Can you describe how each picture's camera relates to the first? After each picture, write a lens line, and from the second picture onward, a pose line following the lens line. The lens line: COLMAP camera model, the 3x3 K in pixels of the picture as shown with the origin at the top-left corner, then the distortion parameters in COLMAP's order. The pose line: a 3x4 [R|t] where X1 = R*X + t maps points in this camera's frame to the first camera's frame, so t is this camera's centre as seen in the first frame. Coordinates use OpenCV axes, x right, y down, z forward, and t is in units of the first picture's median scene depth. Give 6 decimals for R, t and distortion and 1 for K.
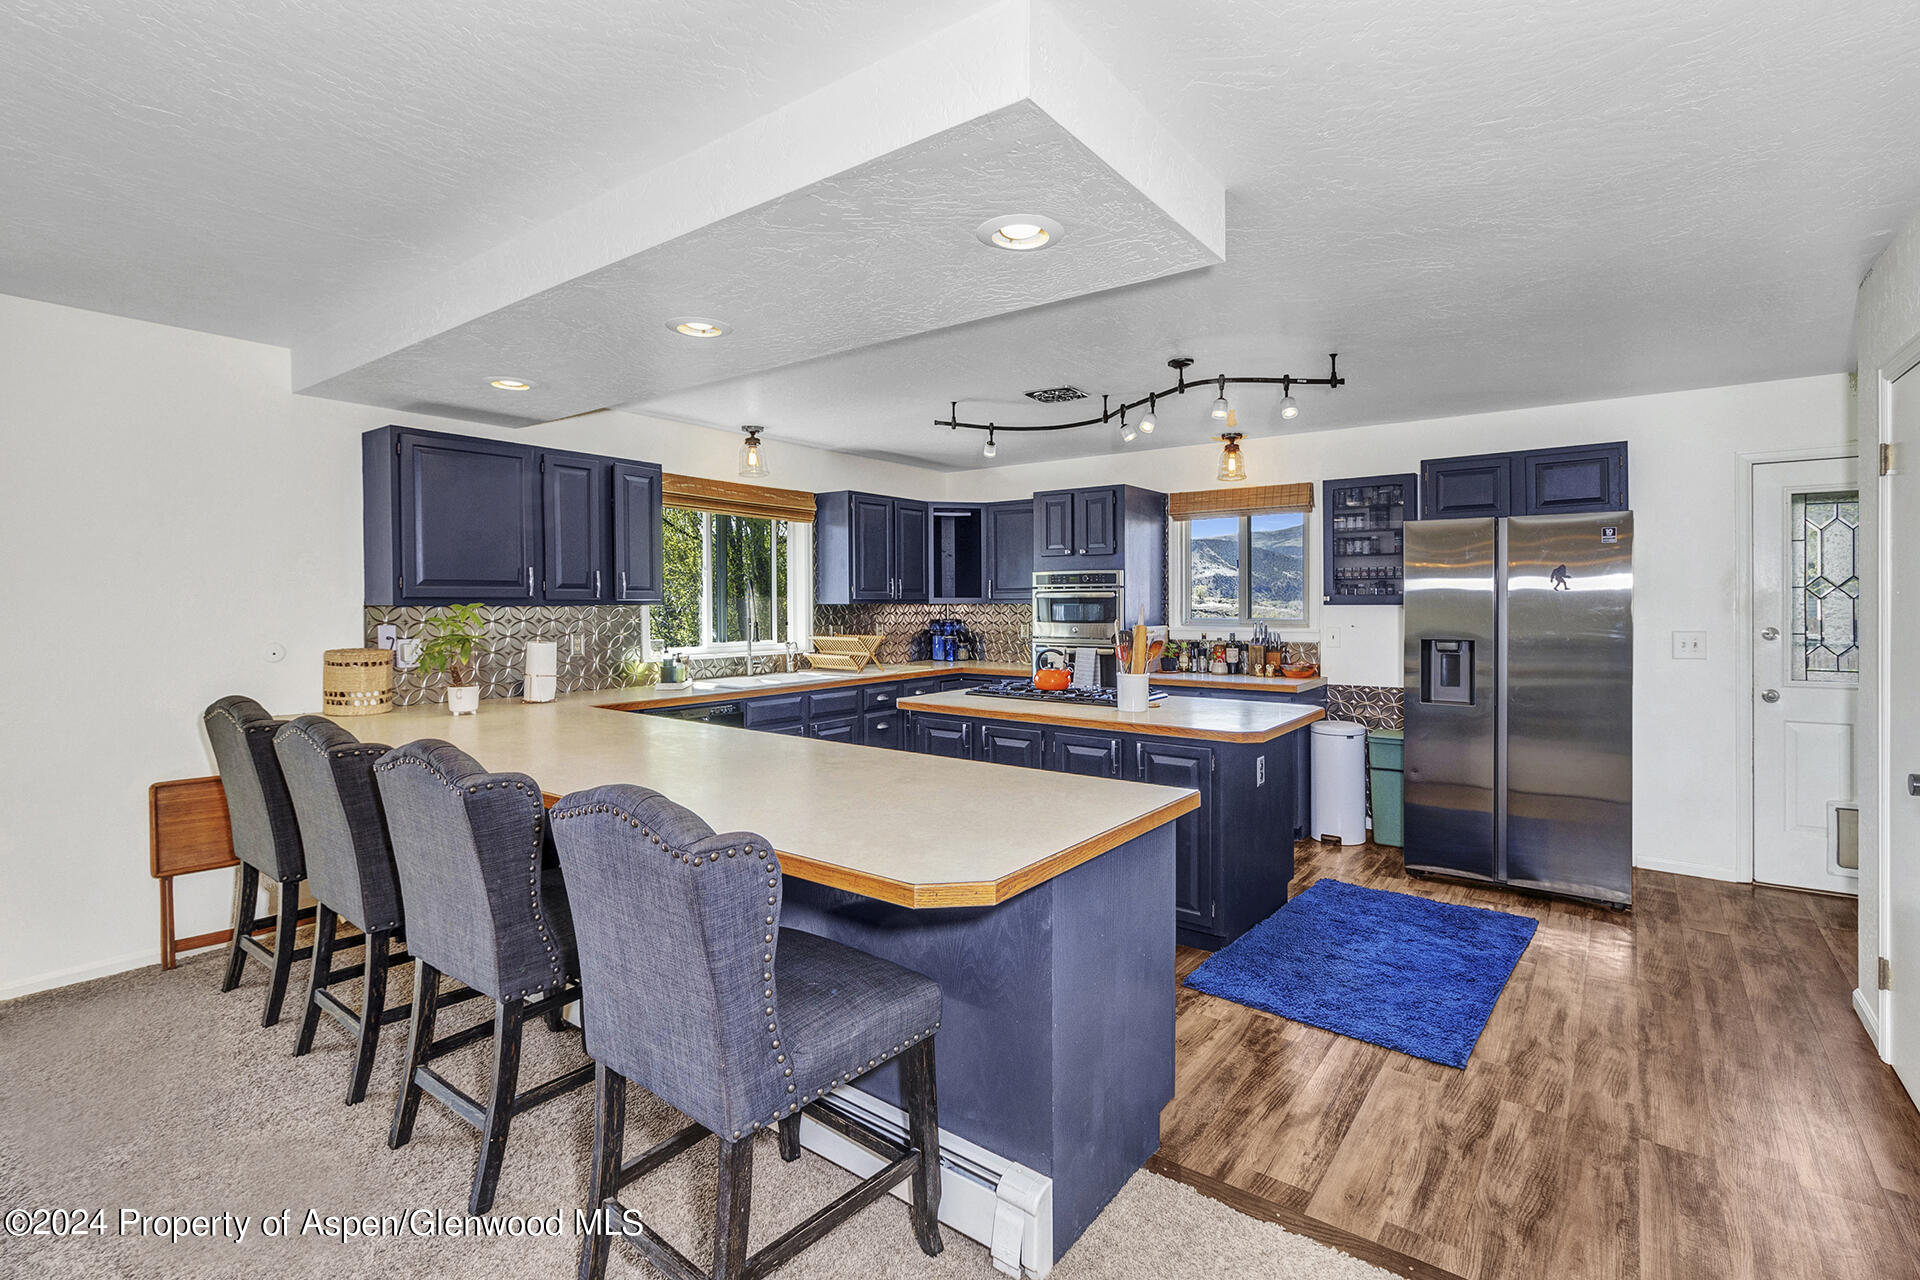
lens RADIAL K [[887.5, 0, 958.7], [0, 887.5, 618.7], [0, 0, 1]] dist [-0.000336, 0.000034]
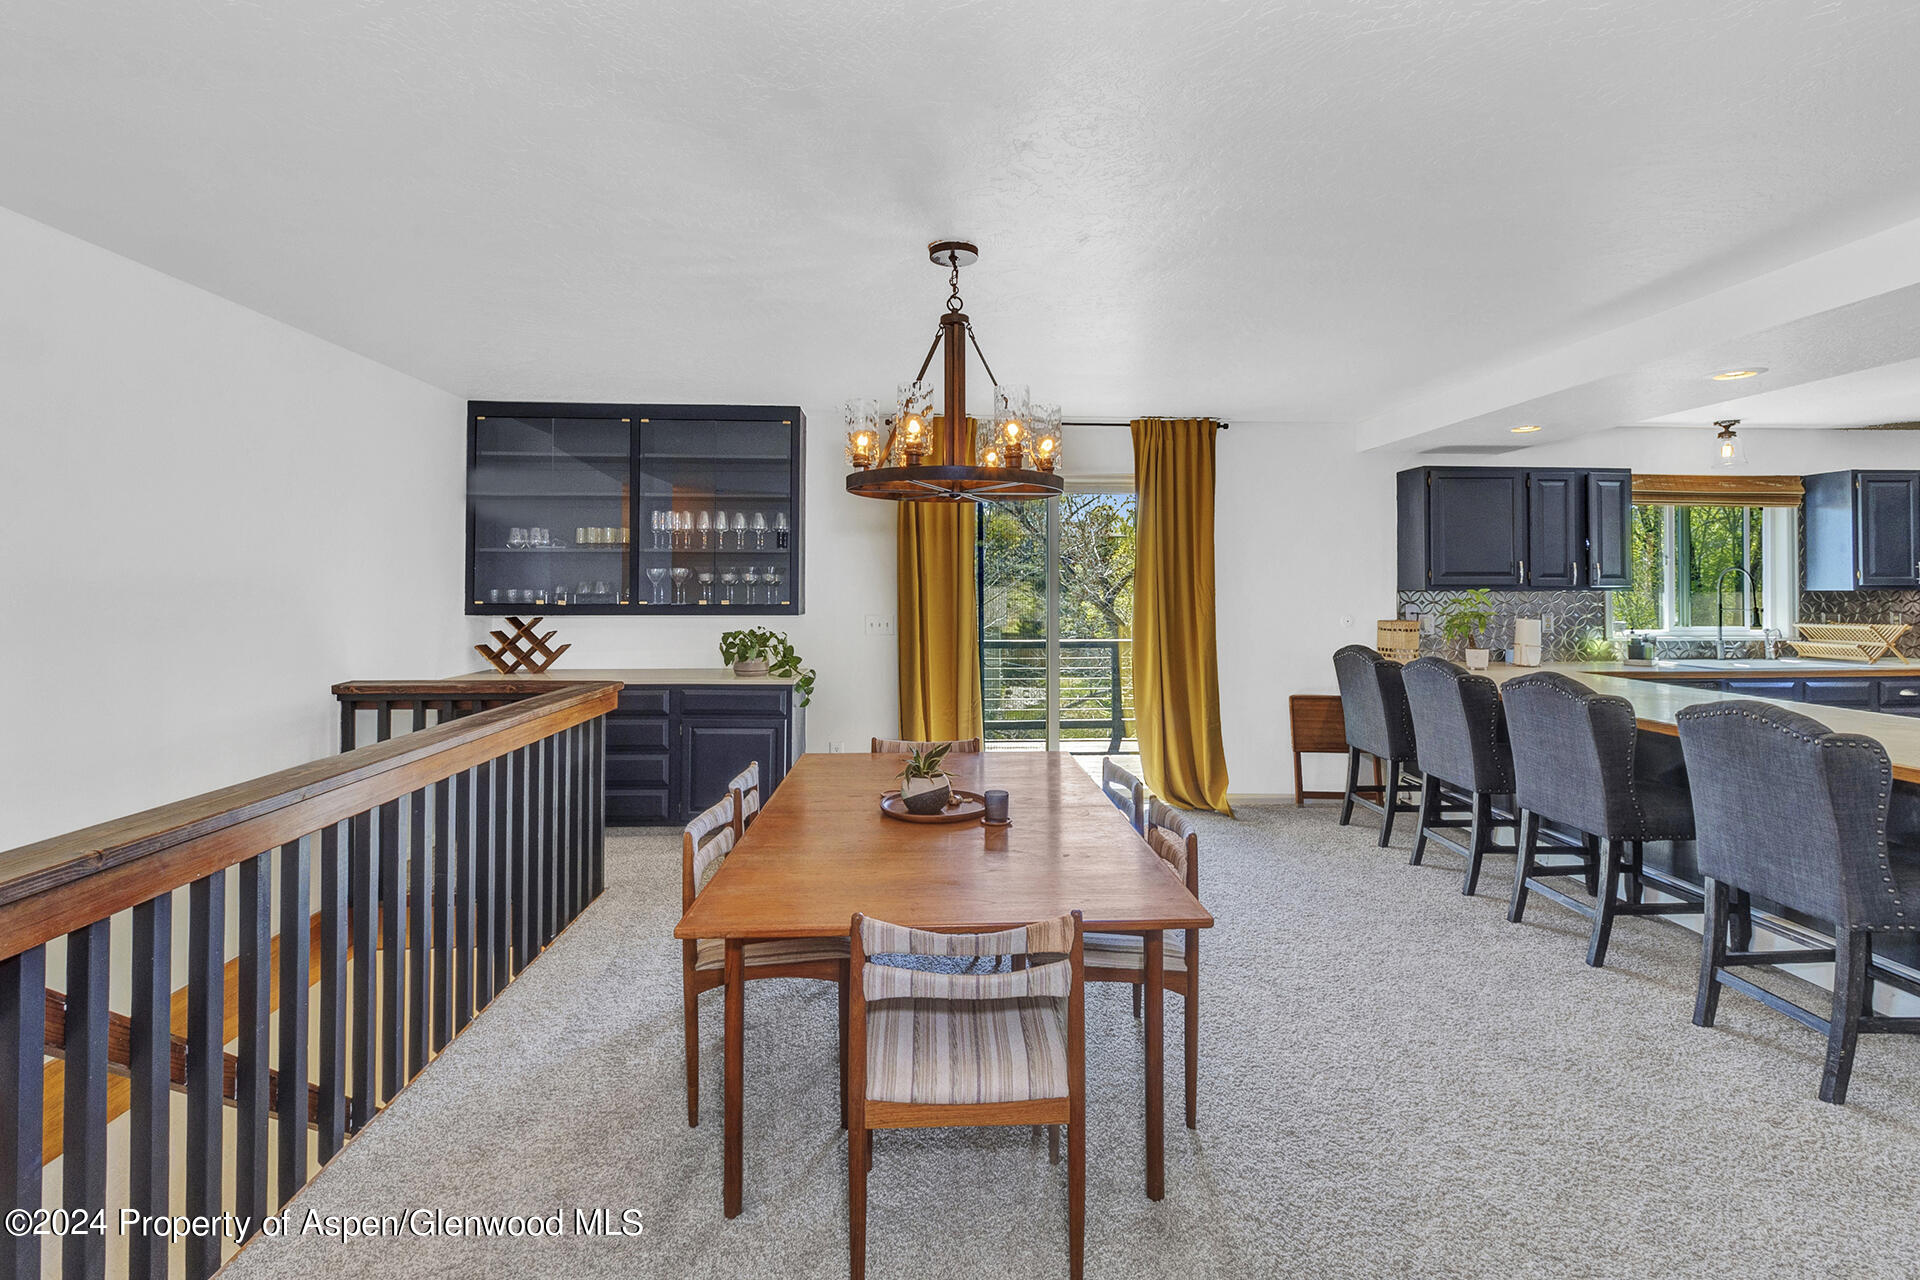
lens RADIAL K [[873.2, 0, 964.8], [0, 873.2, 584.9], [0, 0, 1]] dist [0.001519, 0.000464]
pose [[0.643871, -0.002763, -0.765129, -0.022499], [-0.015190, 0.999750, -0.016394, 0.007626], [0.764983, 0.022178, 0.643669, -0.345415]]
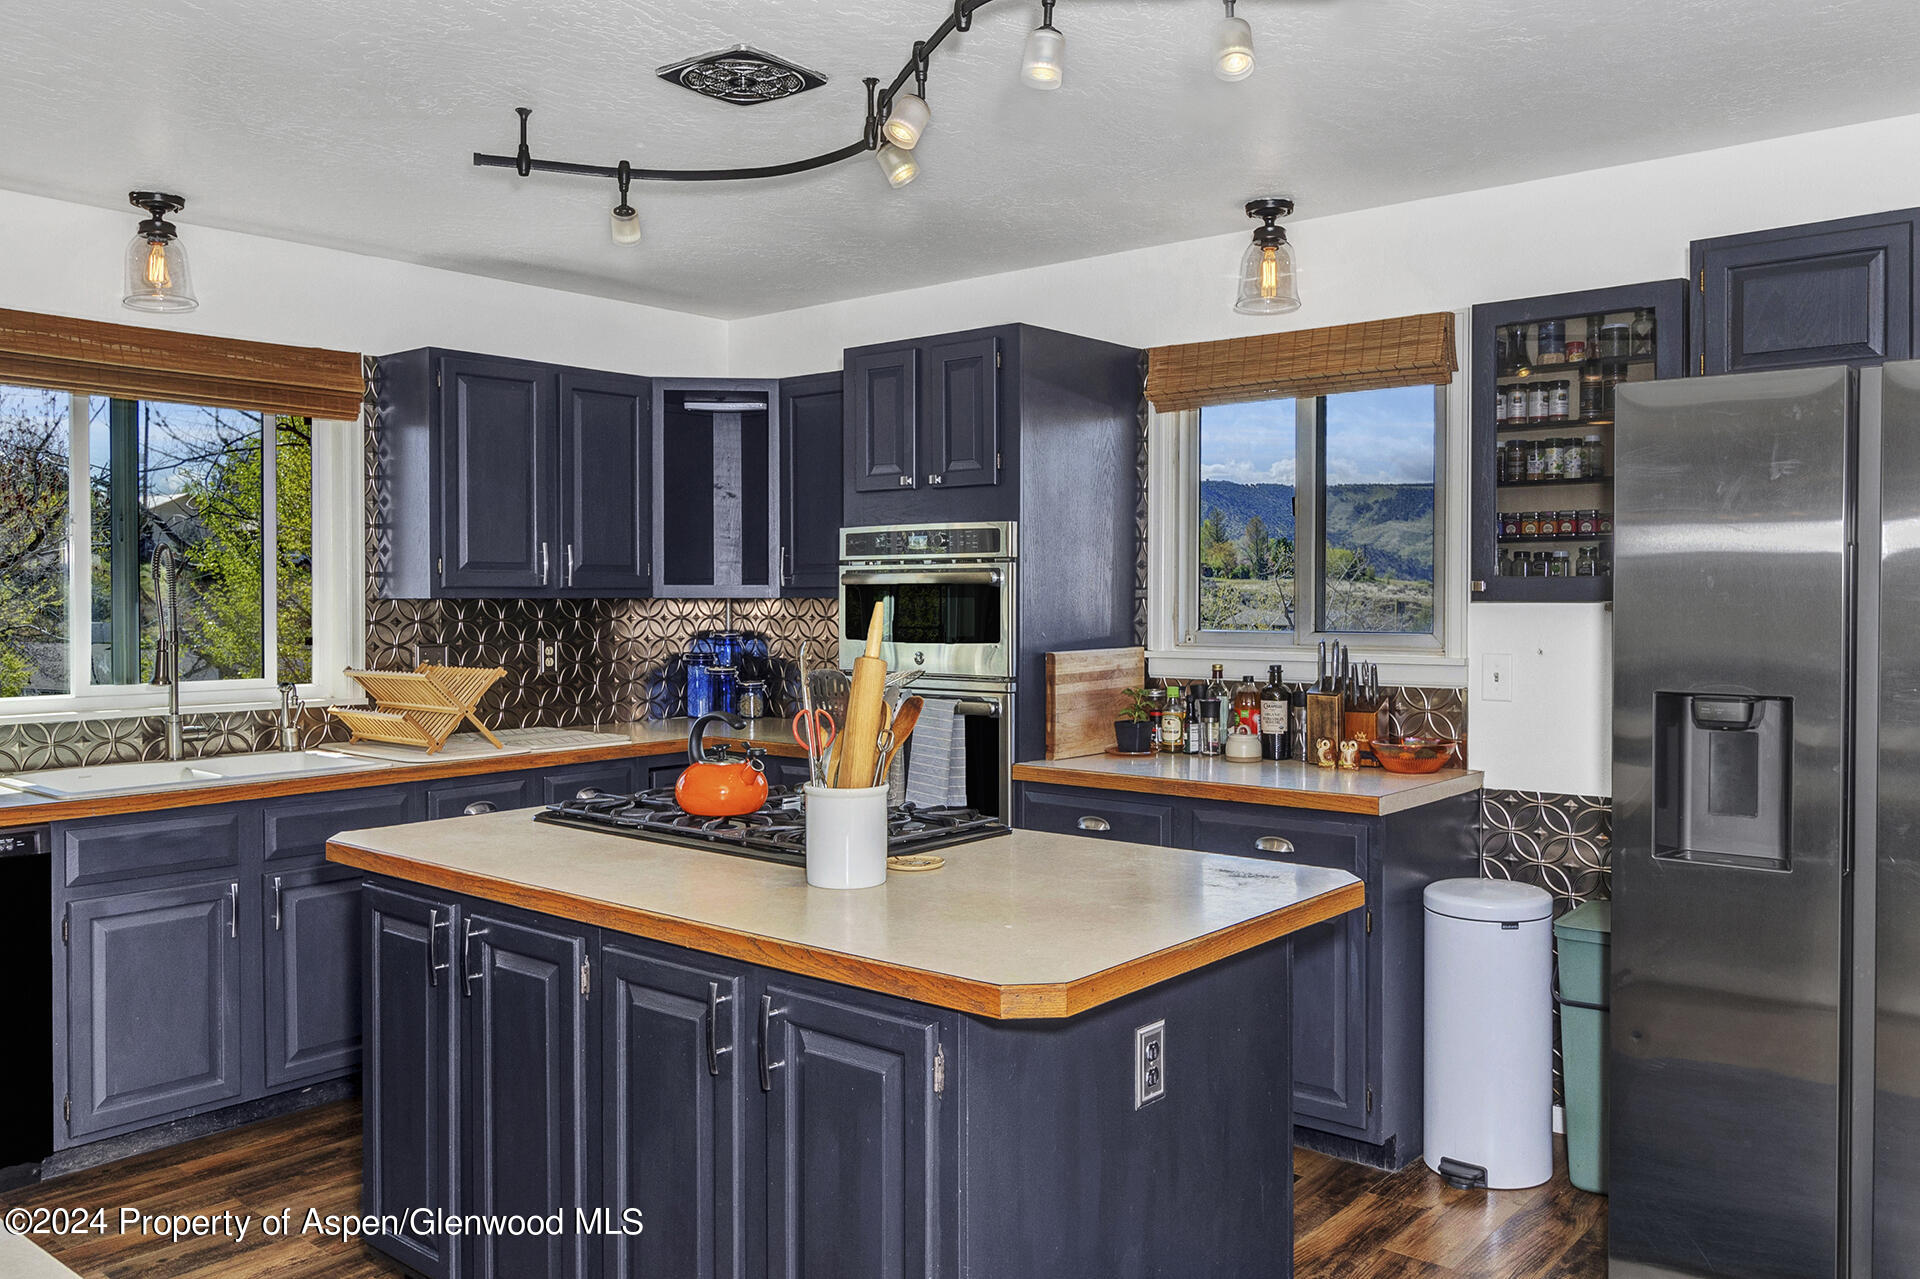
lens RADIAL K [[1512.9, 0, 960.0], [0, 1512.9, 639.5], [0, 0, 1]] dist [0.009595, 0.005772]
pose [[0.998631, 0.000984, -0.052297, 0.204313], [-0.000435, 0.999945, 0.010519, -0.004570], [0.052304, -0.010482, 0.998576, 0.266260]]
